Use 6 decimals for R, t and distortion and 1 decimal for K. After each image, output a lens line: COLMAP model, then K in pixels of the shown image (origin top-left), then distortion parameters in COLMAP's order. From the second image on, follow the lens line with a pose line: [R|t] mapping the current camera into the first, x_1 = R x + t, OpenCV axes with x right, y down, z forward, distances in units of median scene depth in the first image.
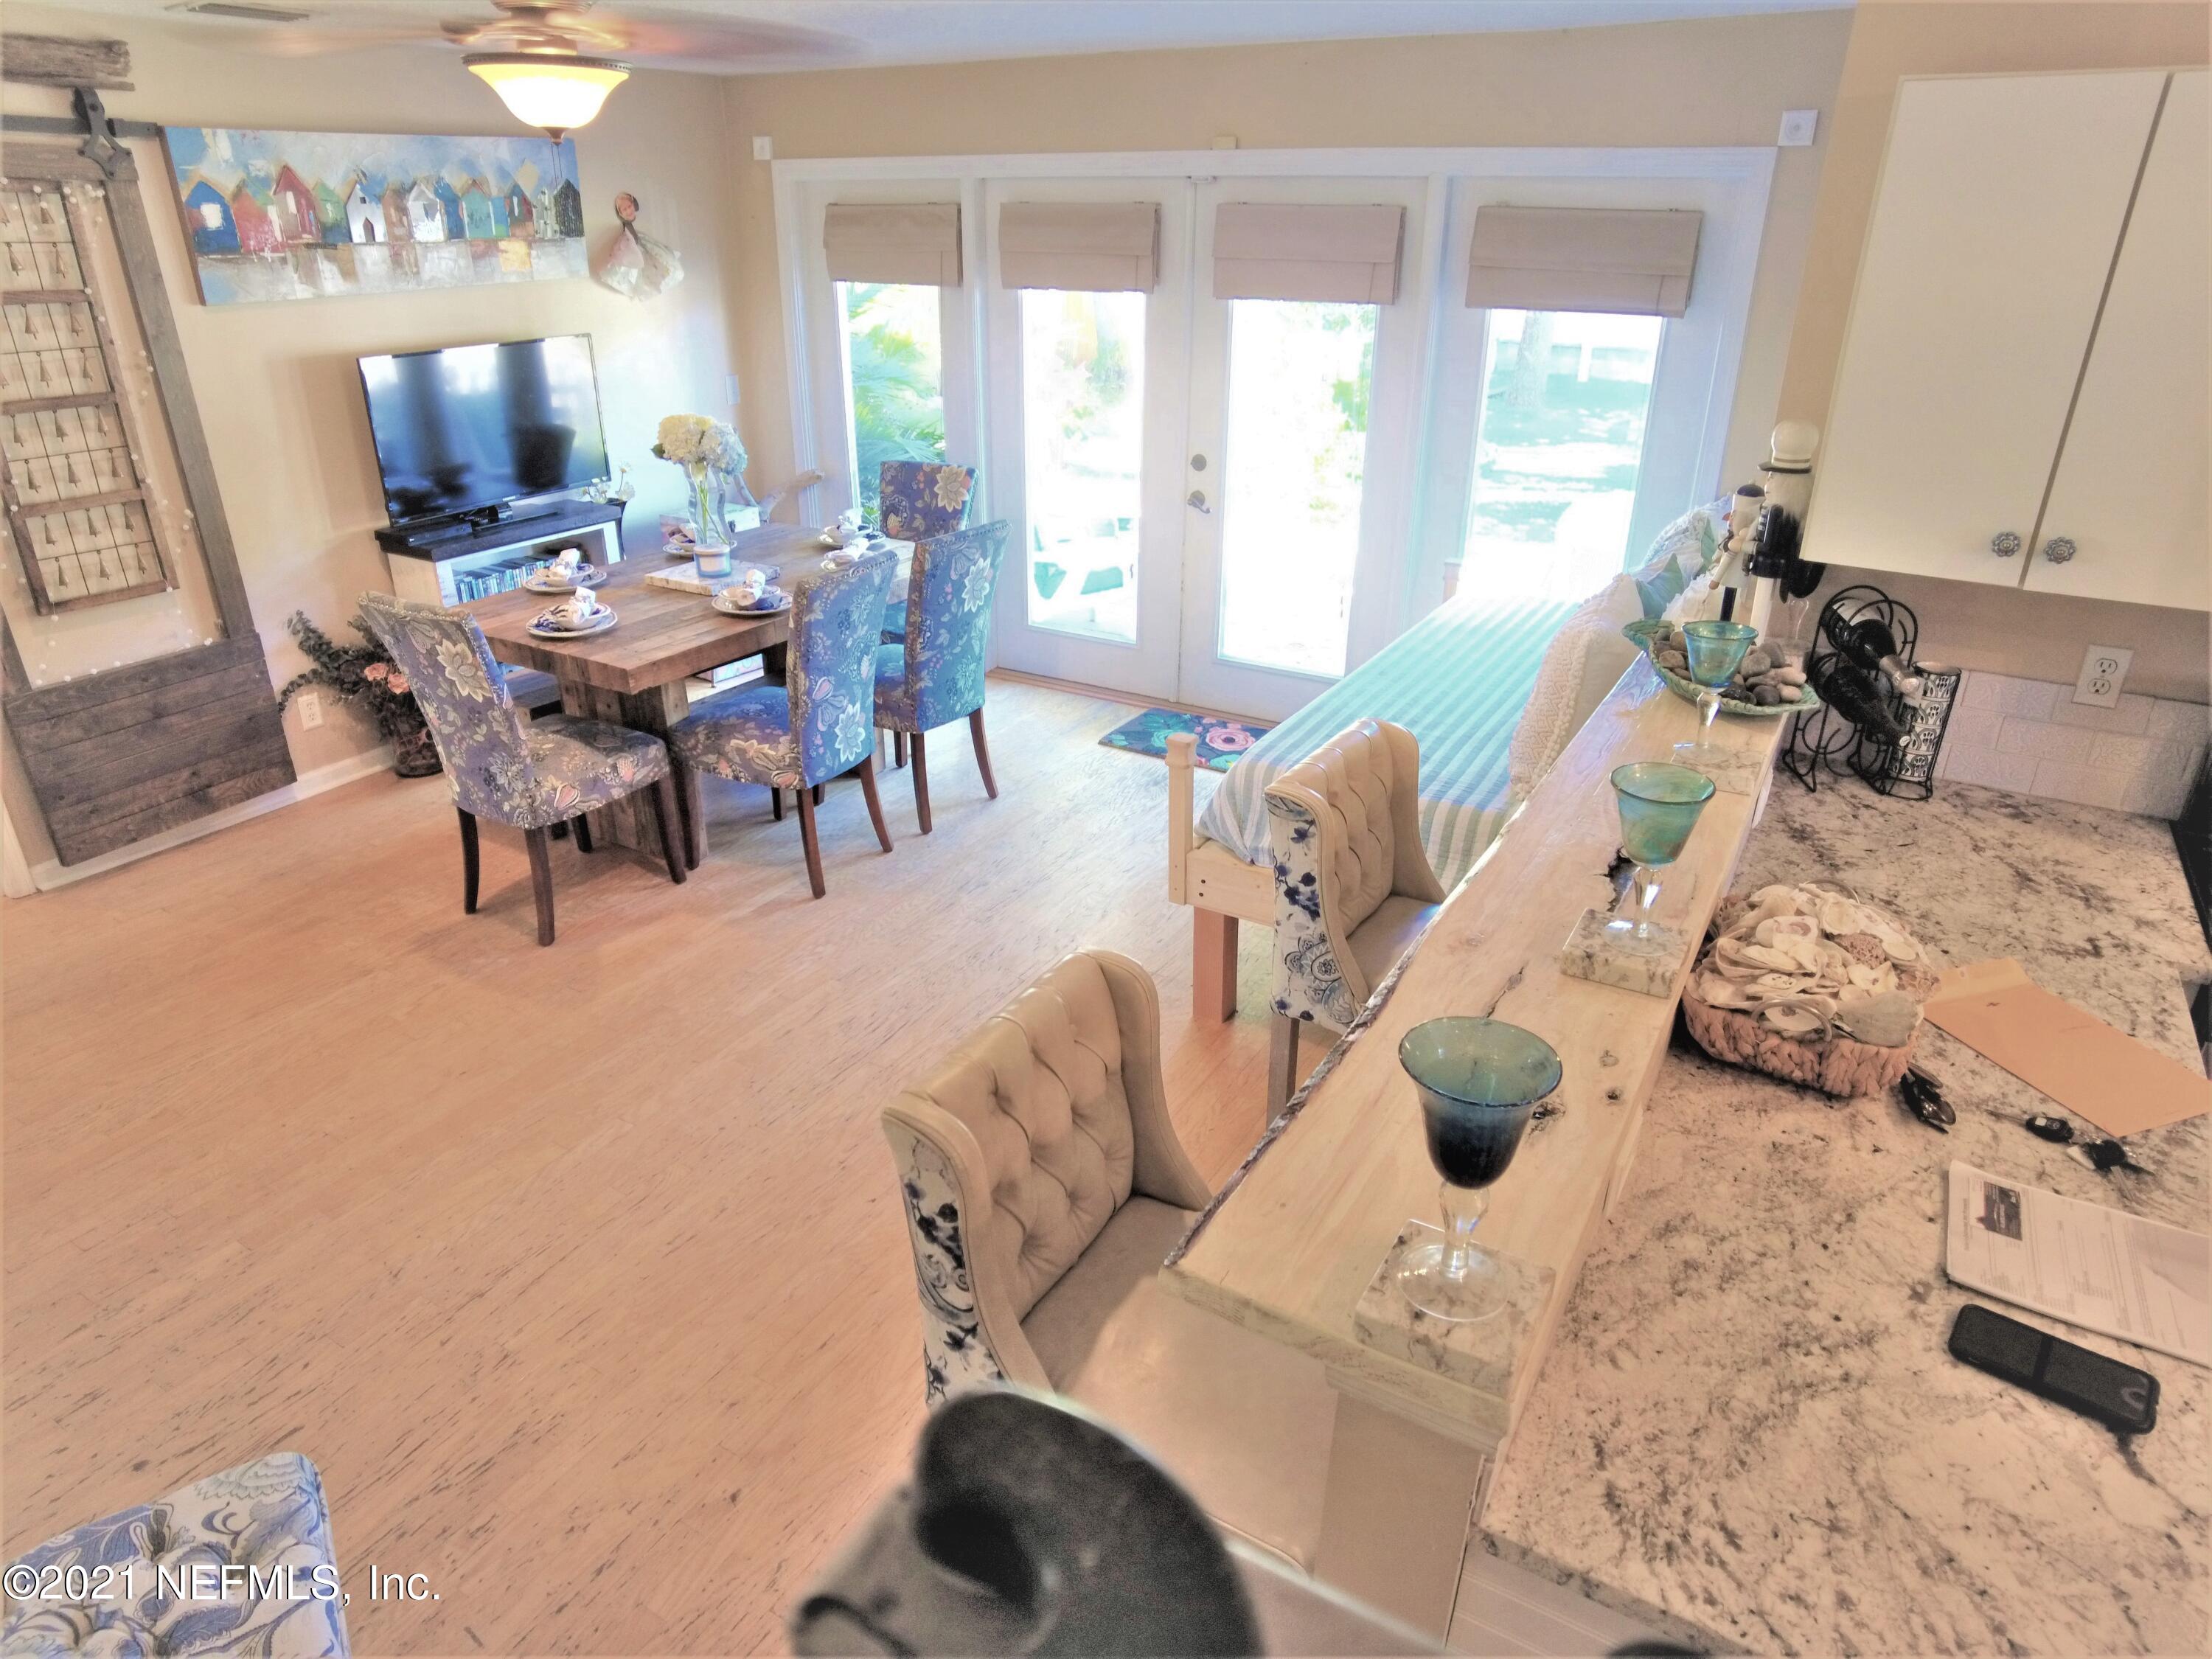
lens RADIAL K [[1376.0, 0, 1080.7], [0, 1376.0, 817.4], [0, 0, 1]] dist [-0.018290, 0.022423]
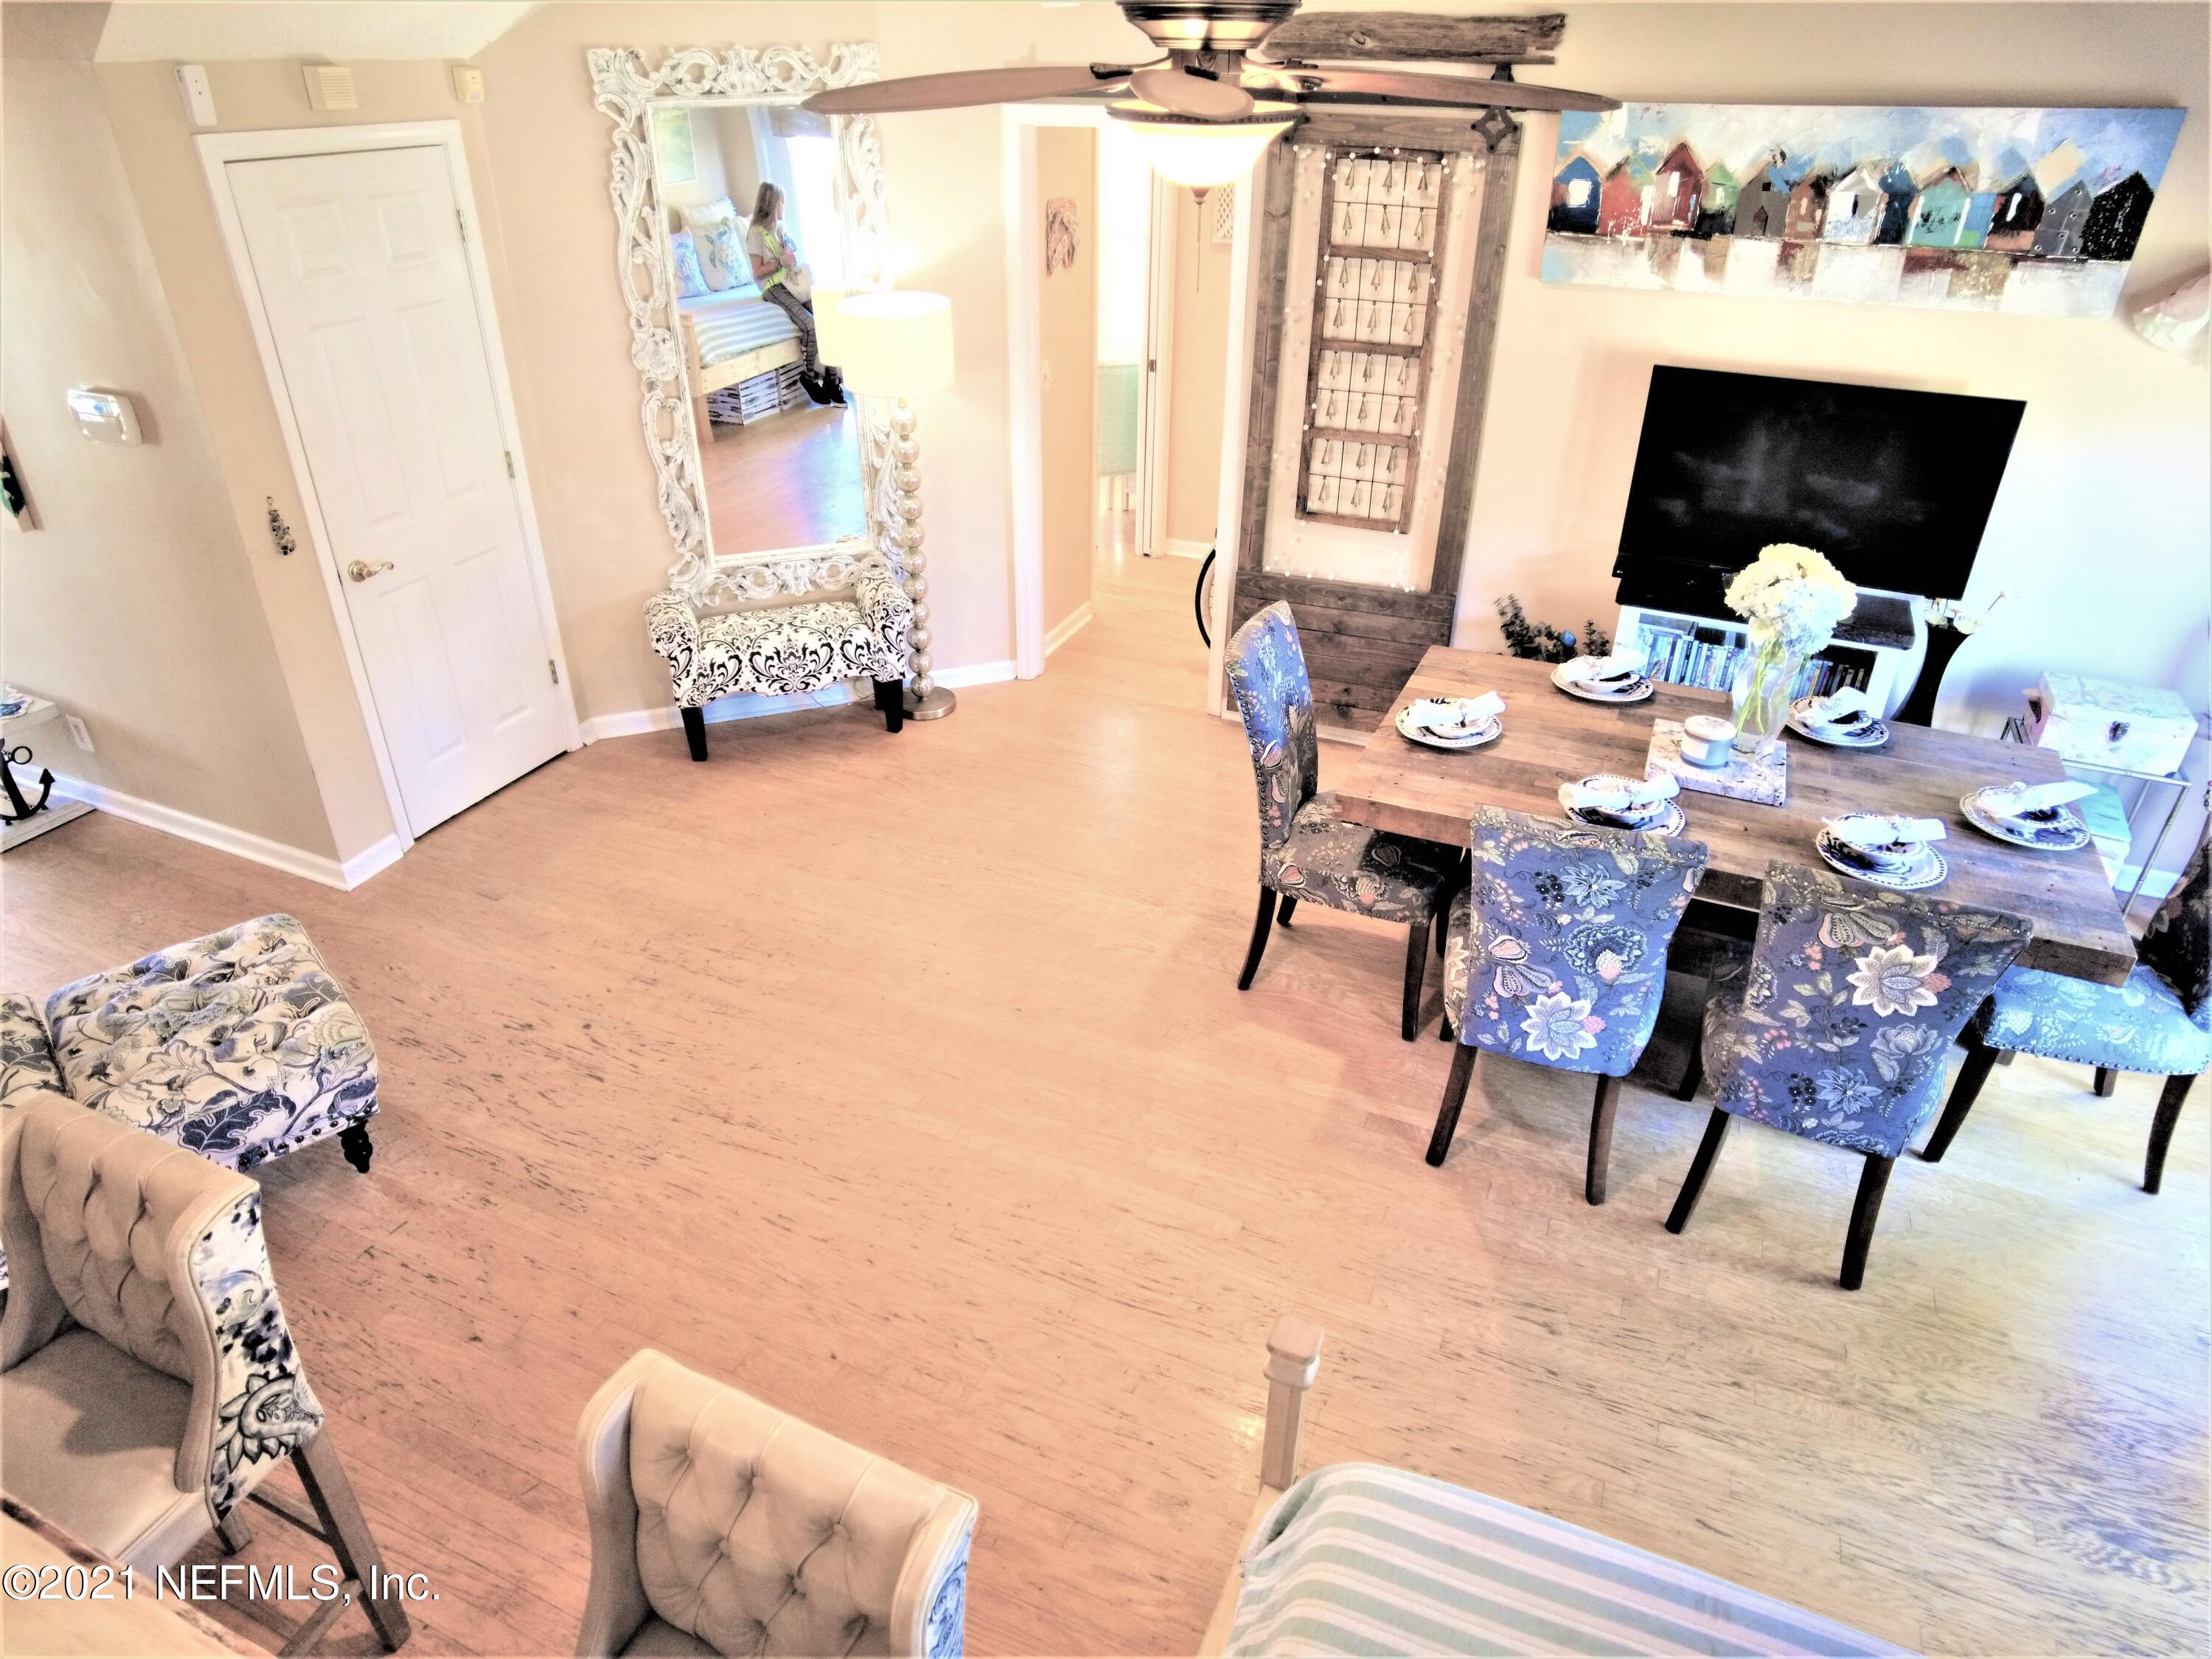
lens RADIAL K [[1360.9, 0, 1093.6], [0, 1360.9, 822.2], [0, 0, 1]] dist [-0.042371, 0.014555]
pose [[0.132135, 0.495538, -0.858477, 0.308174], [-0.412921, 0.814864, 0.406807, -0.298975], [0.901131, 0.300730, 0.312290, 0.498424]]
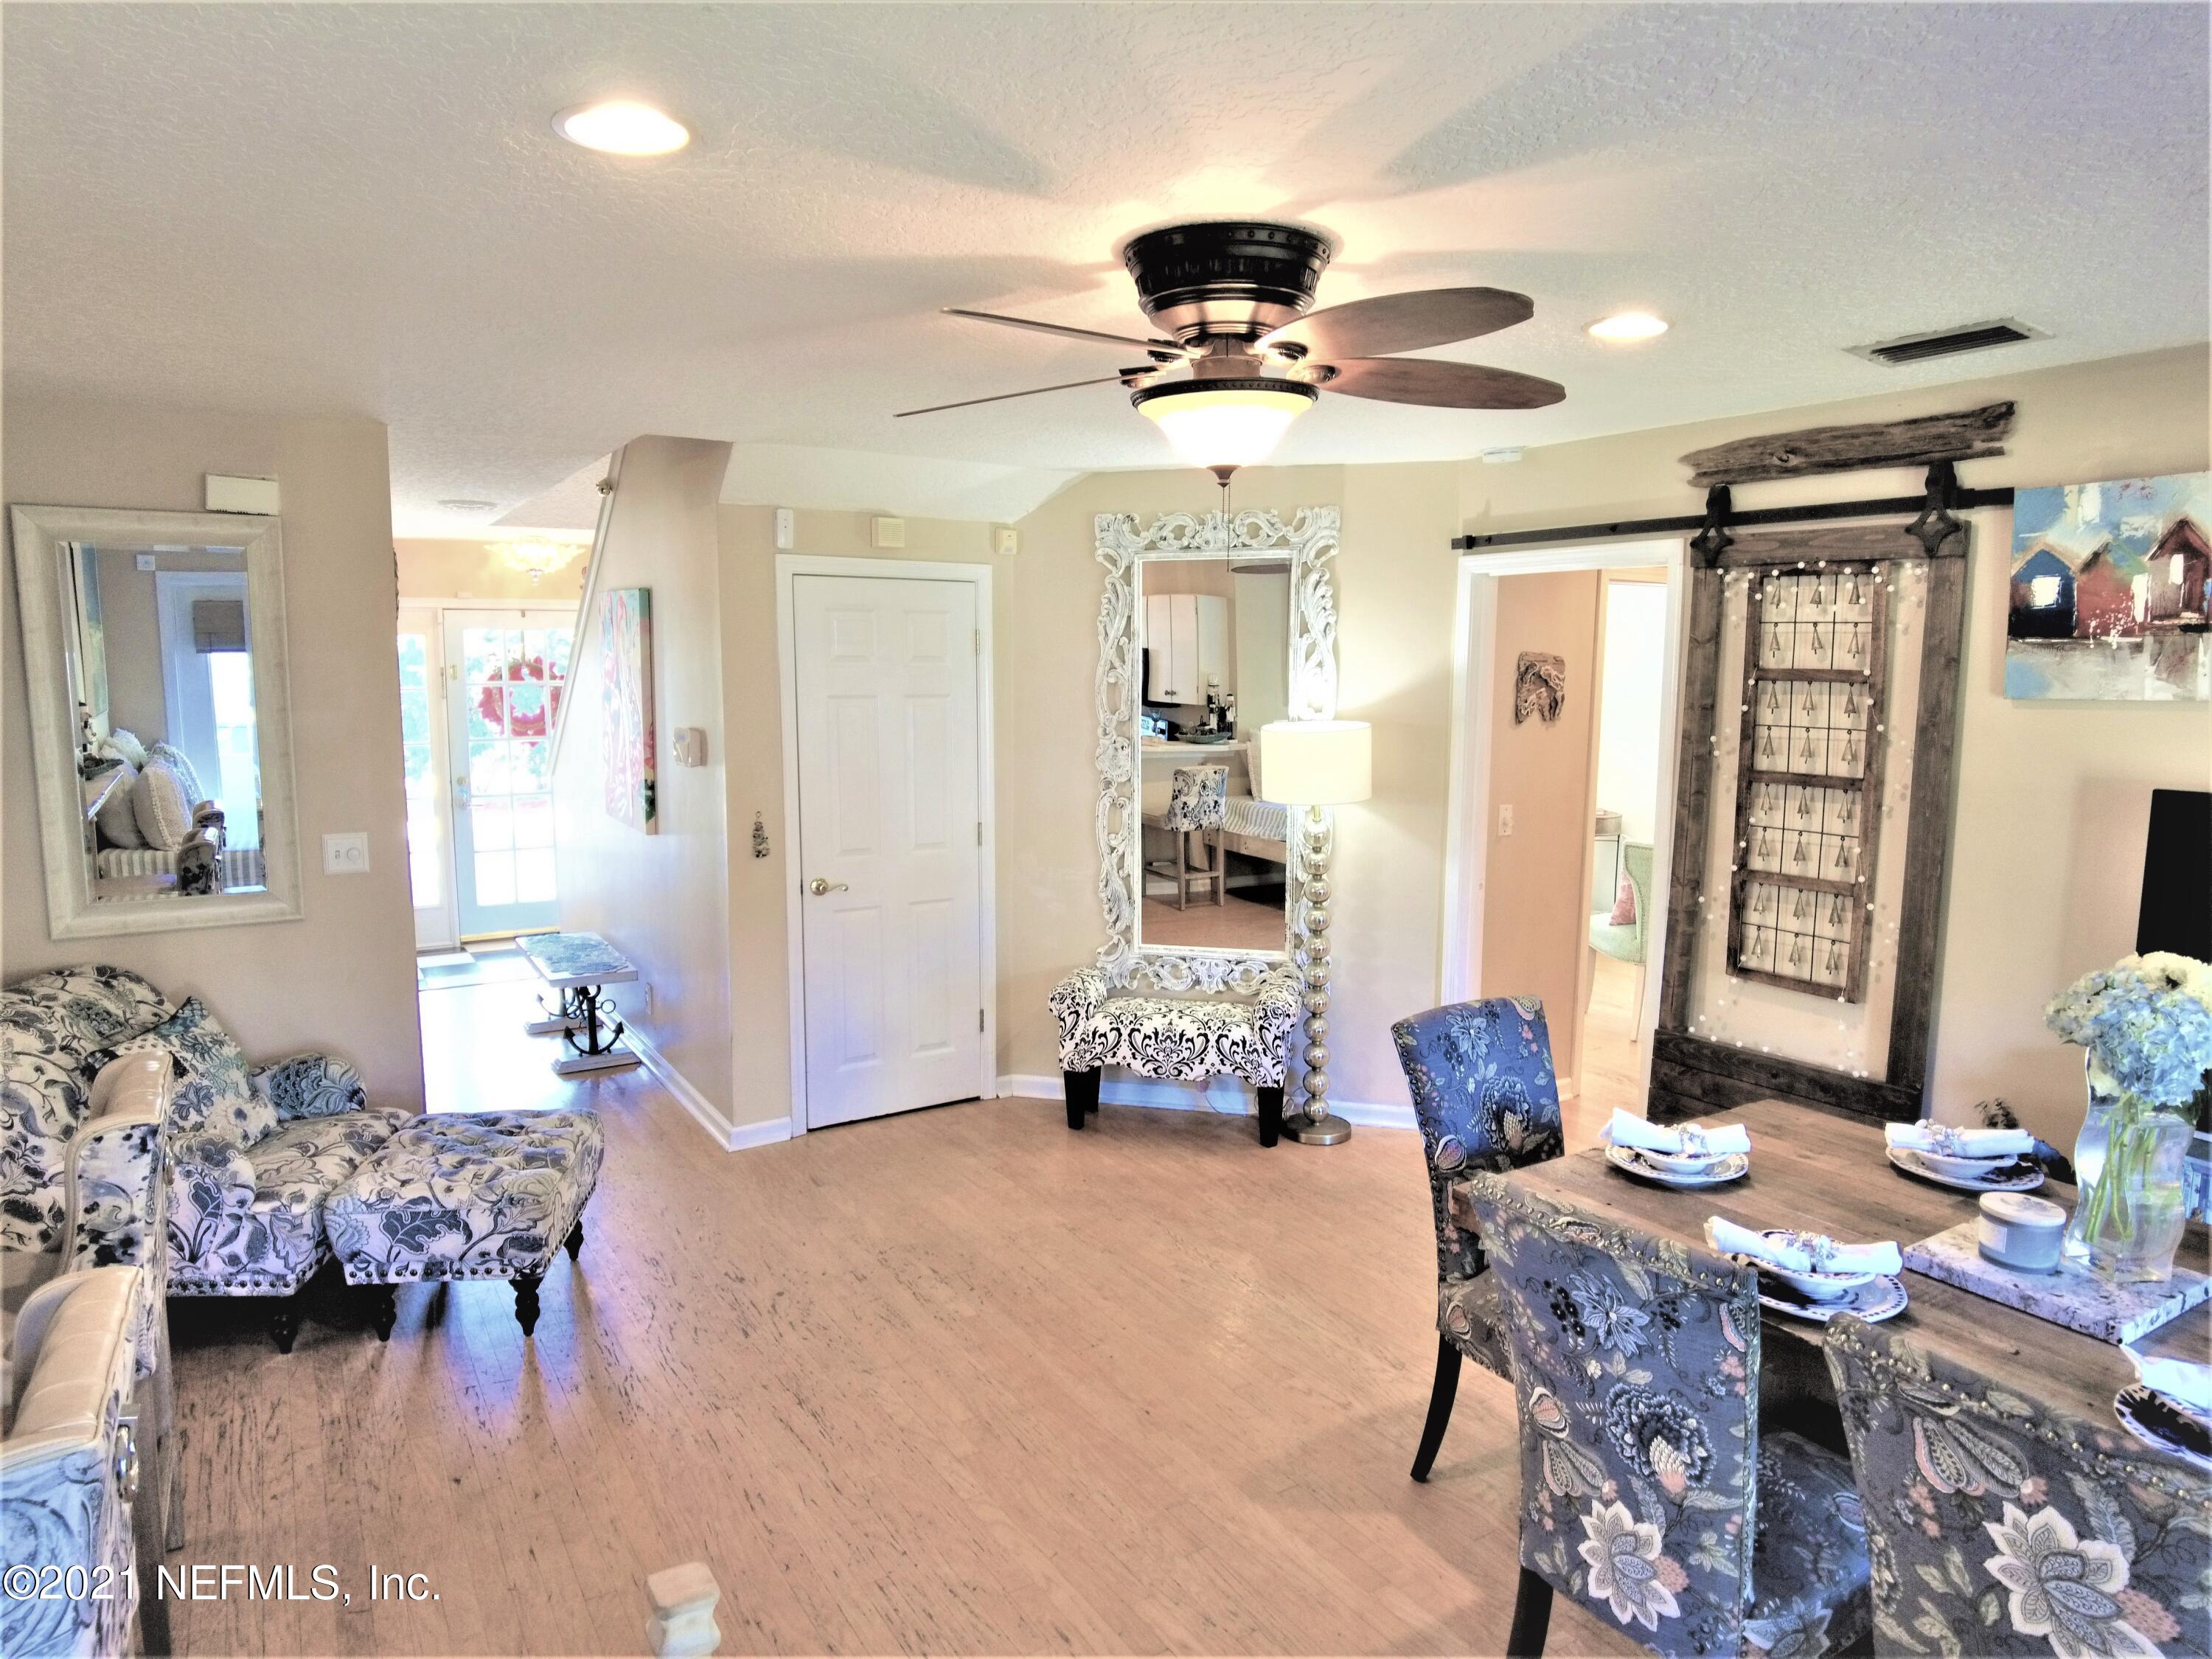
lens RADIAL K [[1347.1, 0, 1106.0], [0, 1347.1, 829.5], [0, 0, 1]] dist [-0.009897, -0.000843]
pose [[-0.438114, 0.109691, -0.892202, 0.261210], [-0.375606, 0.879392, 0.292557, -0.316649], [0.816686, 0.463290, -0.344073, 0.822333]]
